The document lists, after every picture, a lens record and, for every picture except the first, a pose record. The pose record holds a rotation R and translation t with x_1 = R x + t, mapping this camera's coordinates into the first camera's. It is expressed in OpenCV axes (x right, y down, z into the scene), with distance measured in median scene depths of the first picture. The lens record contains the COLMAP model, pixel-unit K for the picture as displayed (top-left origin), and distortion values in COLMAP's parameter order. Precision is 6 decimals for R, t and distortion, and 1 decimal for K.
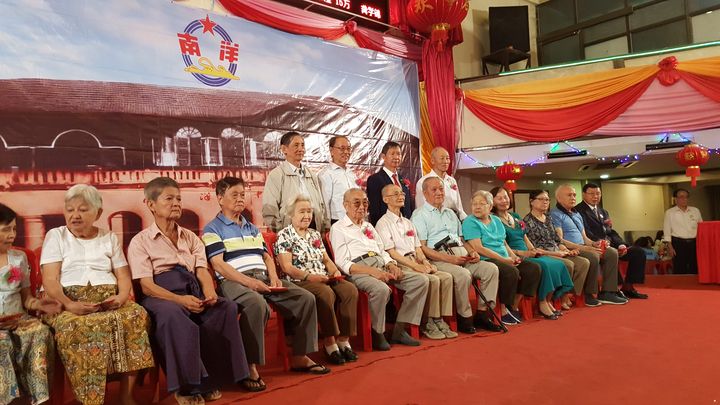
lens RADIAL K [[542.9, 0, 354.6], [0, 542.9, 205.0], [0, 0, 1]] dist [0.158285, -0.235217]
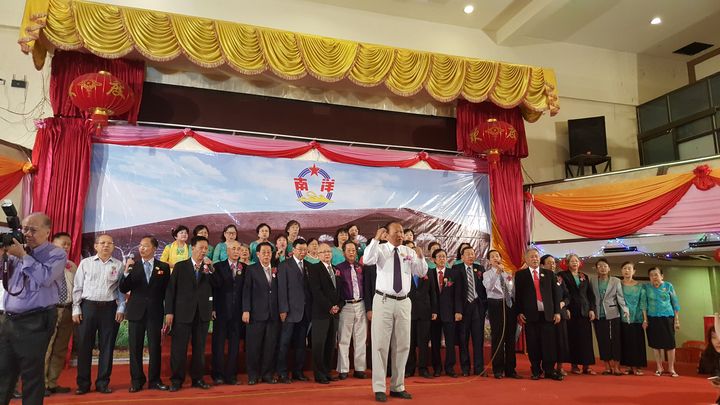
lens RADIAL K [[542.9, 0, 354.6], [0, 542.9, 205.0], [0, 0, 1]] dist [0.158285, -0.235217]
pose [[0.918091, -0.025847, -0.395526, 0.361413], [-0.023640, 0.992525, -0.119733, -0.035426], [0.395664, 0.119276, 0.910617, -0.282502]]
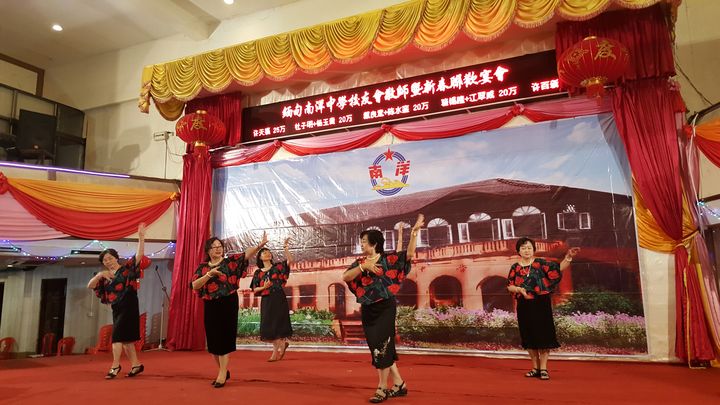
lens RADIAL K [[566.5, 0, 360.0], [0, 566.5, 202.5], [0, 0, 1]] dist [0.161952, -0.270151]
pose [[0.400322, -0.111422, -0.909575, 0.858538], [0.035387, 0.993720, -0.106155, -0.032337], [0.915691, 0.010309, 0.401751, 0.258919]]
